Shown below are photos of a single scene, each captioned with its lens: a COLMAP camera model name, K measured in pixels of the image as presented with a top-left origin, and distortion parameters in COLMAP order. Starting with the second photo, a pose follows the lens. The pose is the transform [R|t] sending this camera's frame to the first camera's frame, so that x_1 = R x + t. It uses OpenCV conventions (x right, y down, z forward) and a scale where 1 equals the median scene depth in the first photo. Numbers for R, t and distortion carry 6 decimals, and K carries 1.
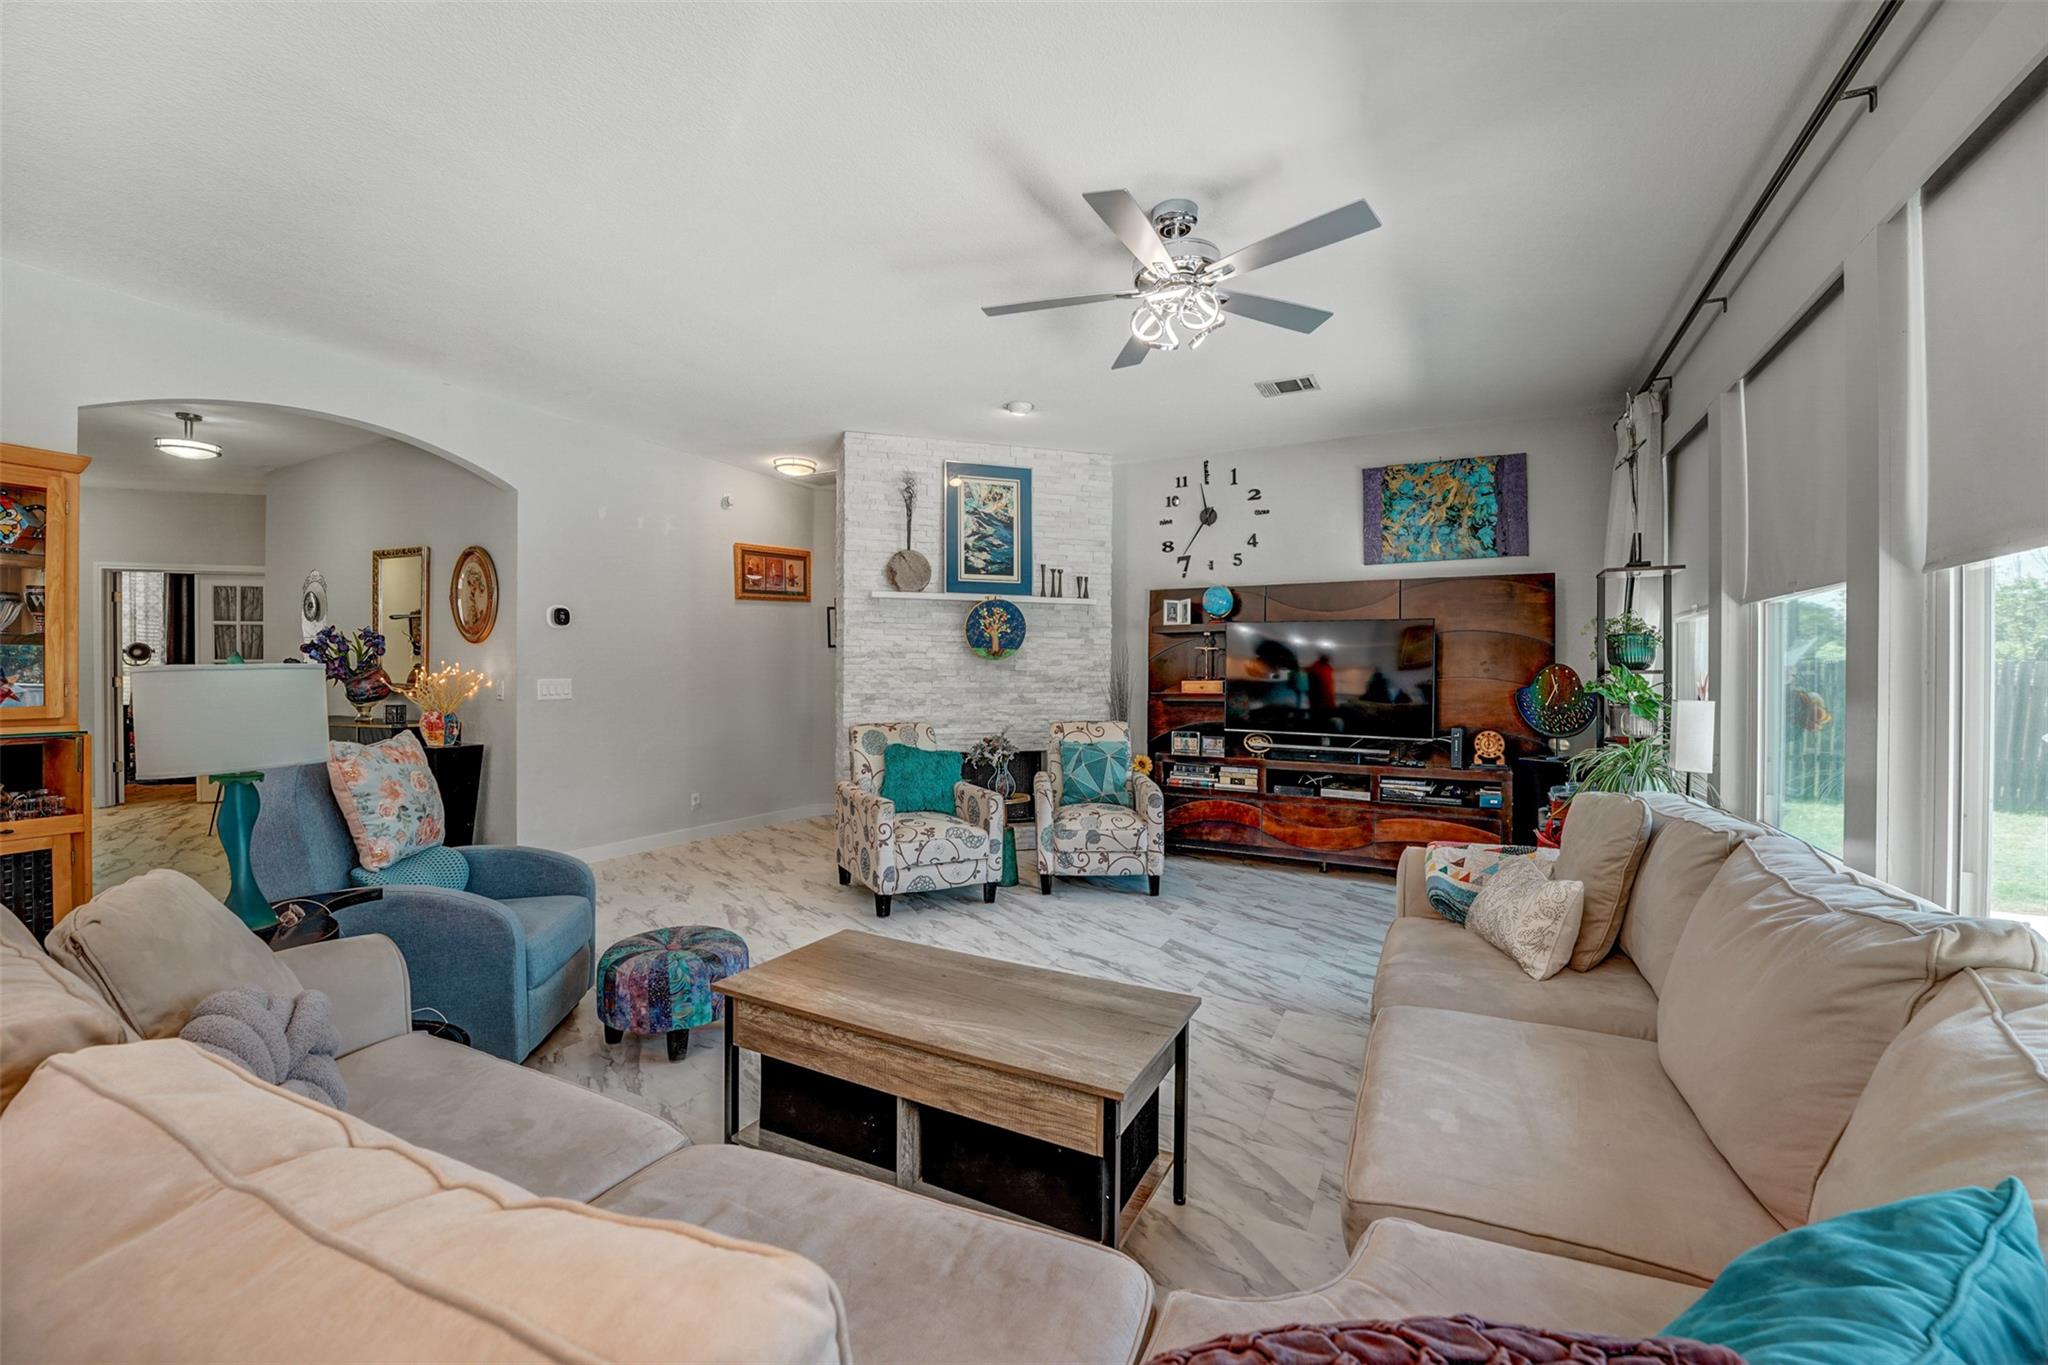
lens RADIAL K [[841.5, 0, 1028.5], [0, 841.5, 667.1], [0, 0, 1]] dist [-0.021767, 0.000232]
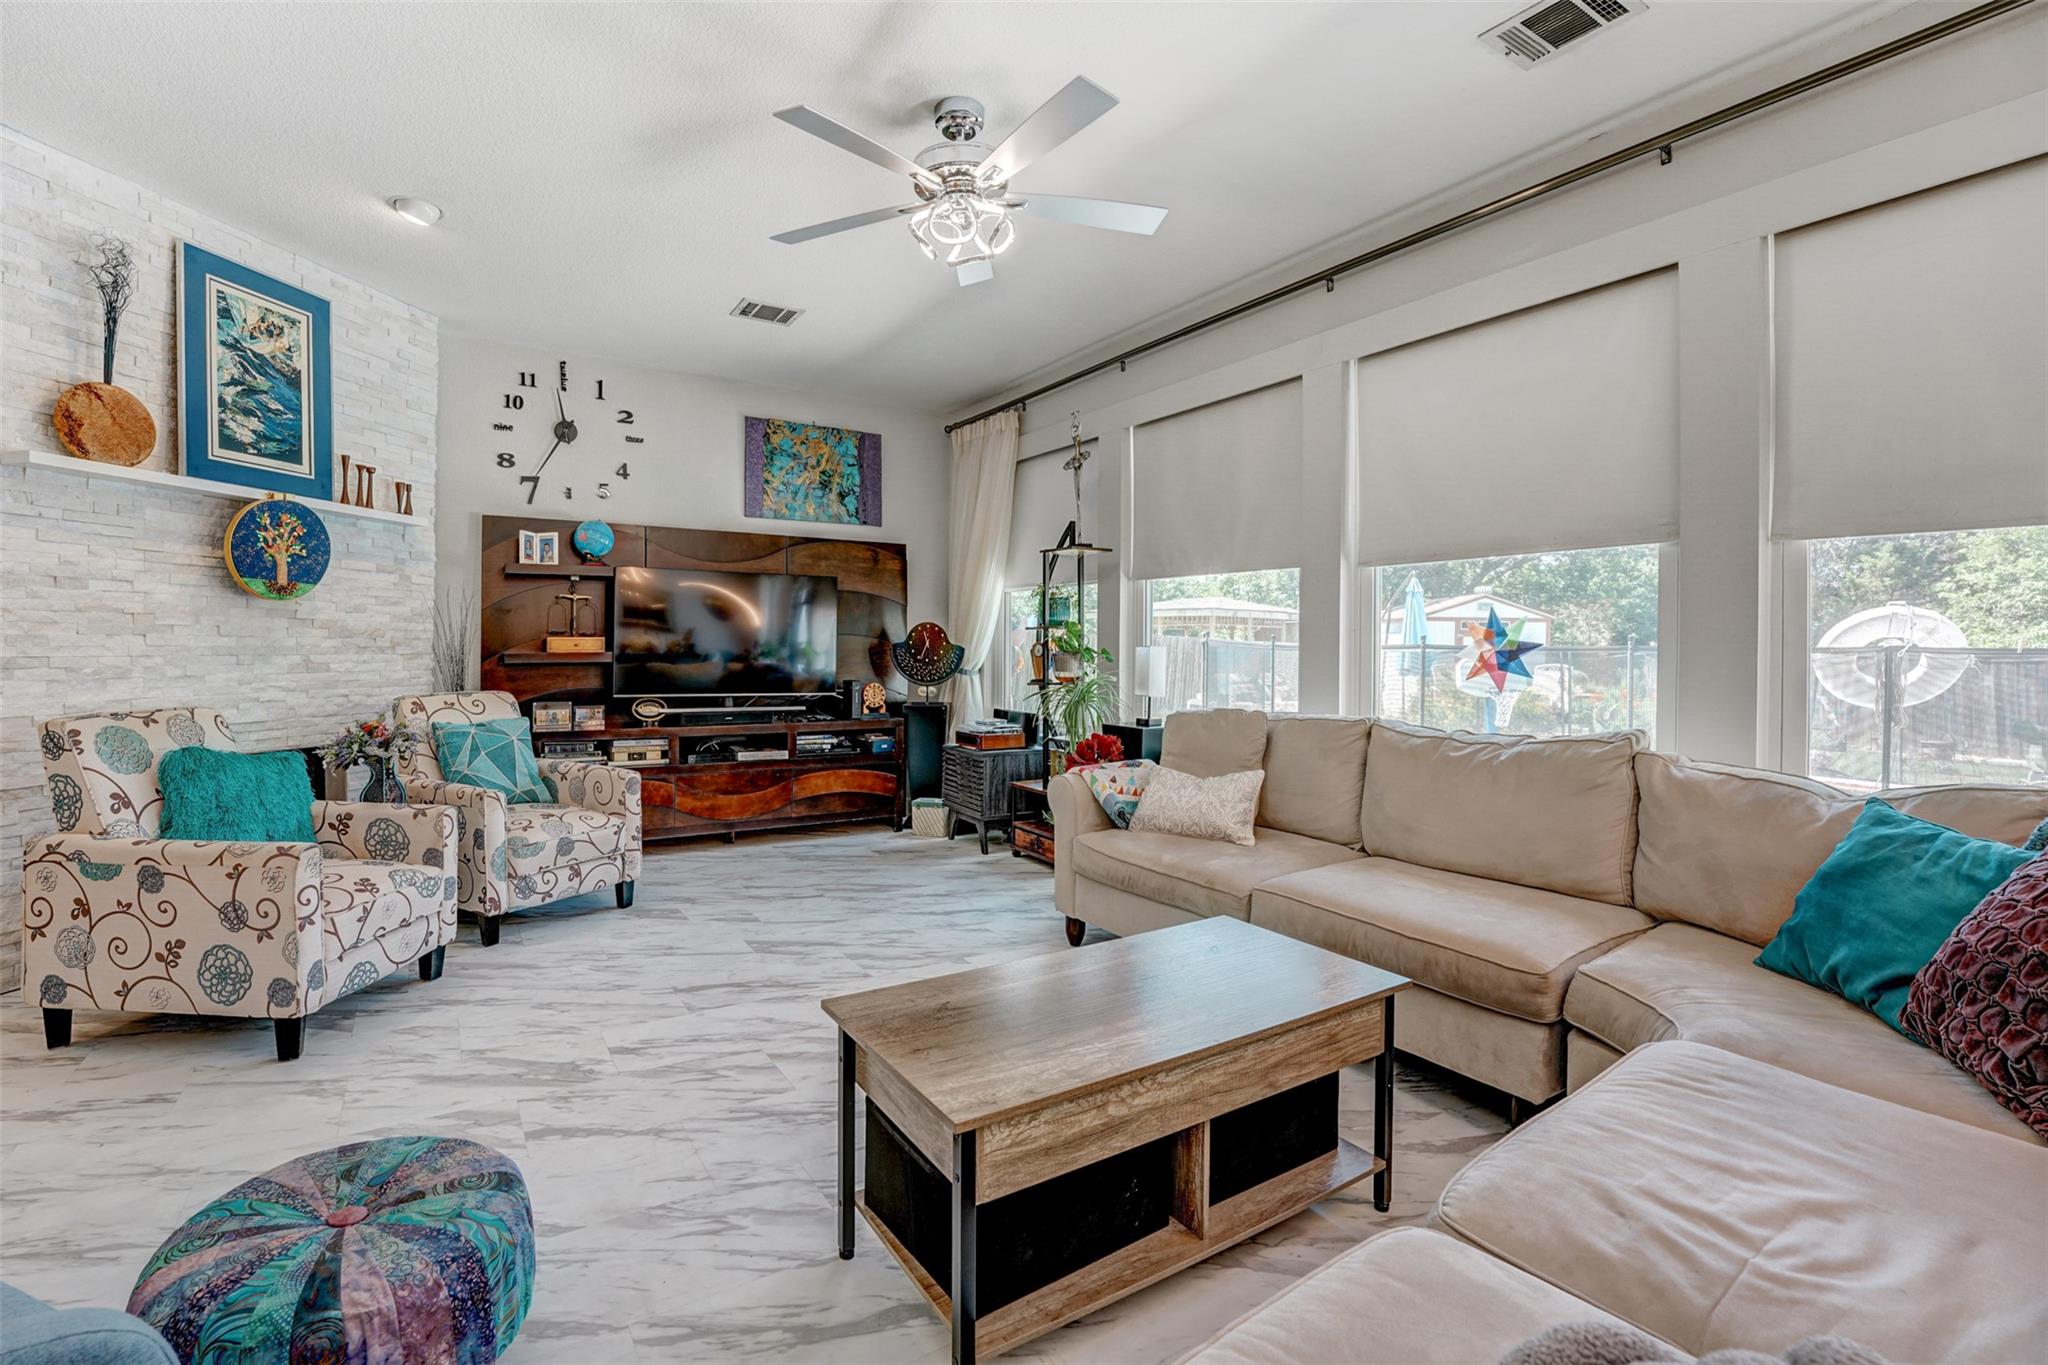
lens RADIAL K [[887.6, 0, 981.2], [0, 887.6, 644.8], [0, 0, 1]] dist [-0.019144, 0.000555]
pose [[0.510648, -0.000983, 0.859789, -0.345830], [-0.008125, 0.999949, 0.005970, 0.016951], [-0.859752, -0.010034, 0.510614, 0.260686]]
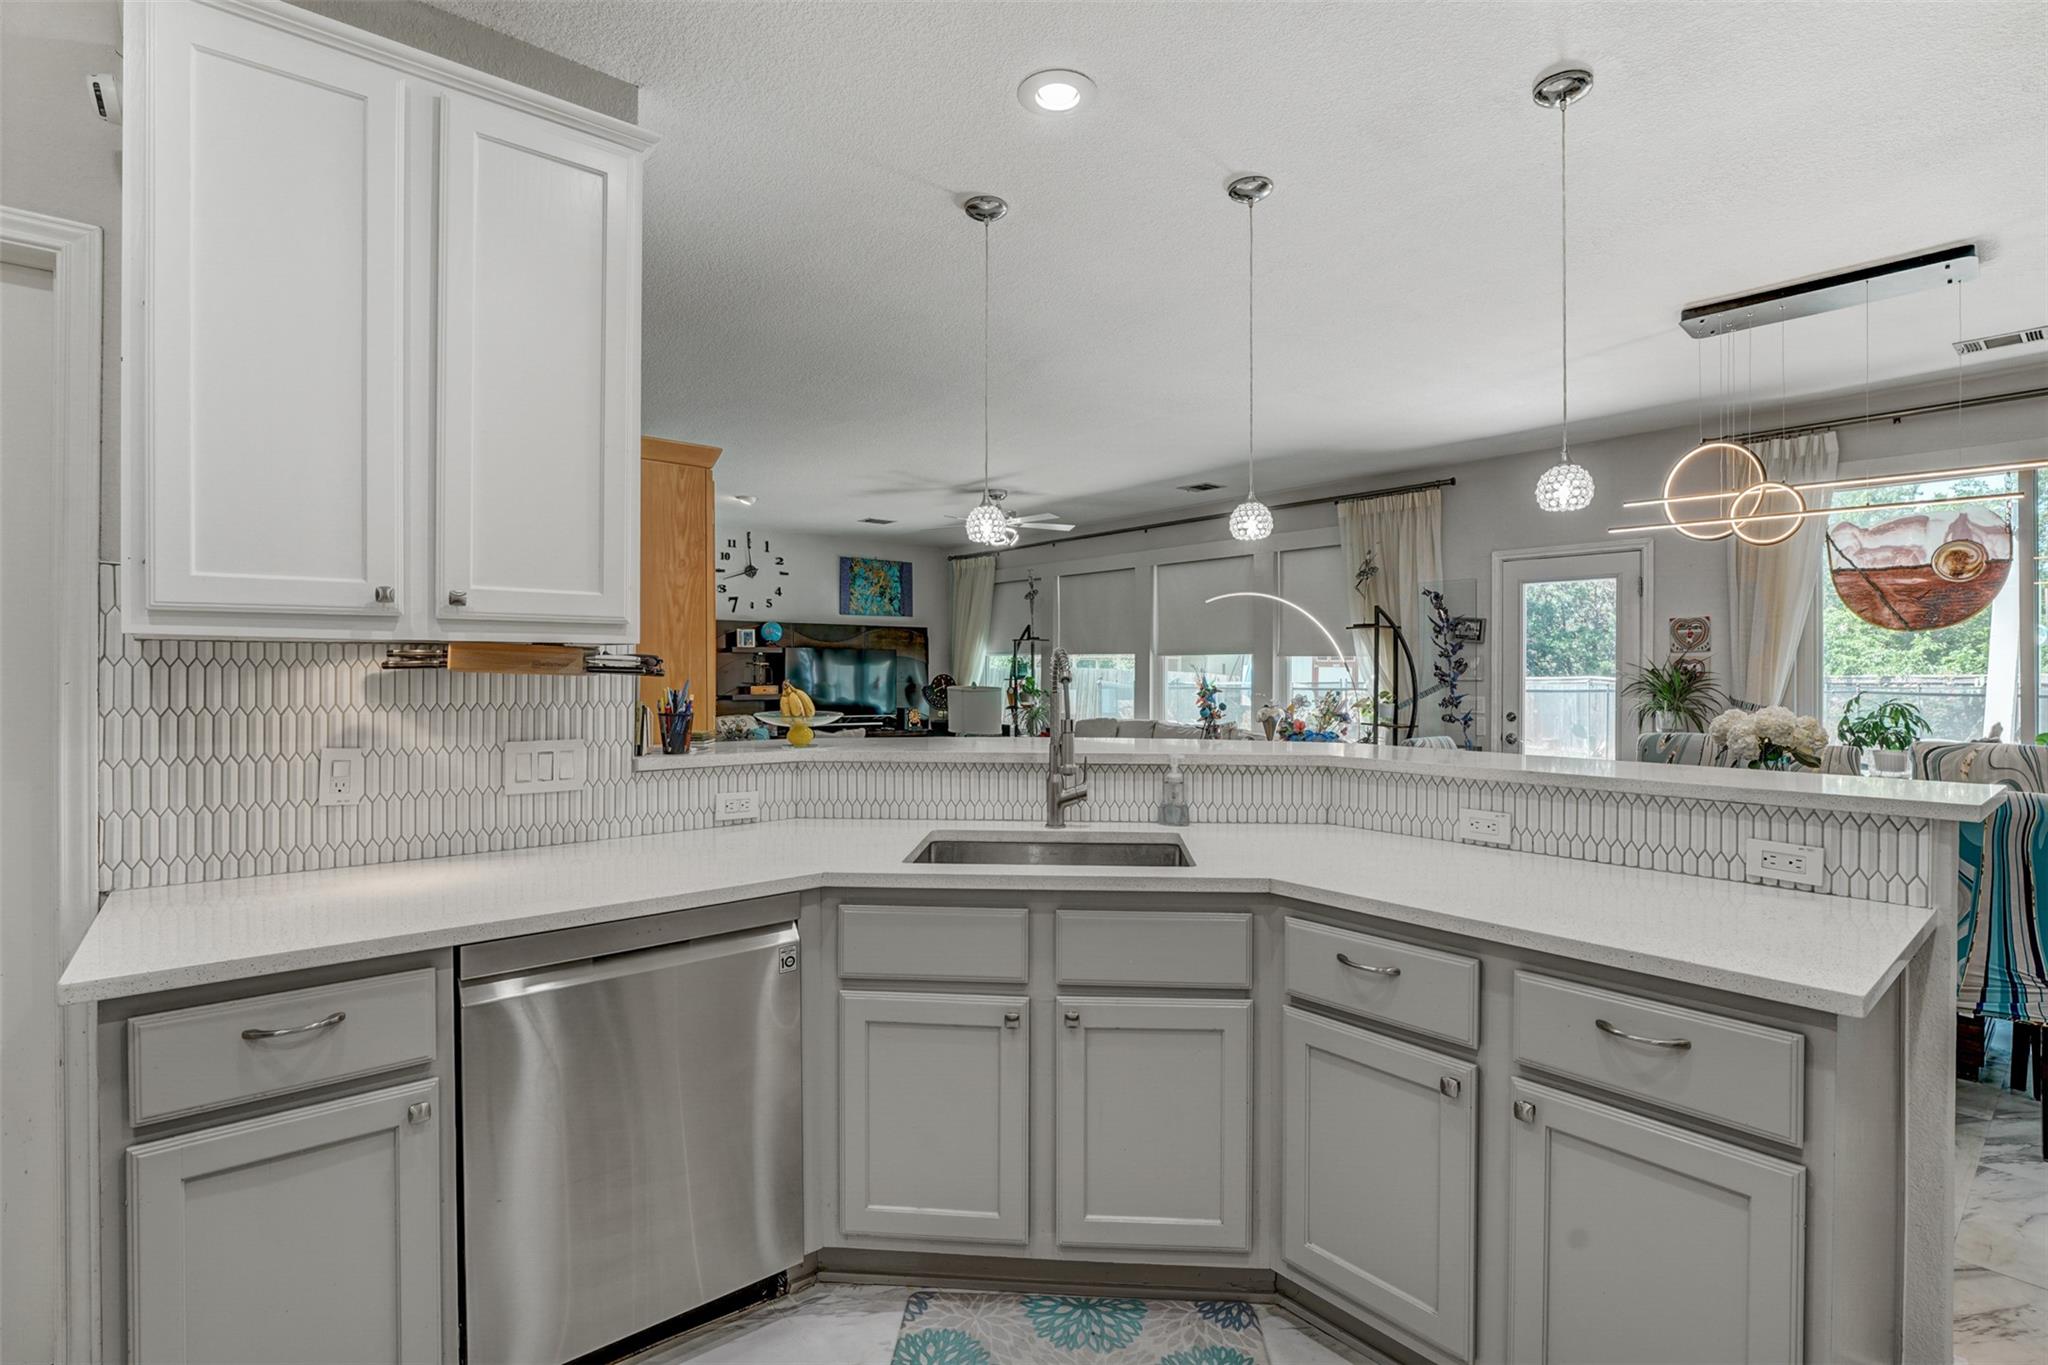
lens RADIAL K [[966.3, 0, 1024.0], [0, 966.3, 682.5], [0, 0, 1]] dist [-0.000125, 0.000046]
pose [[0.383630, -0.013677, 0.923386, -1.289463], [-0.006352, 0.999828, 0.017448, -0.022975], [-0.923465, -0.012559, 0.383477, -0.080841]]
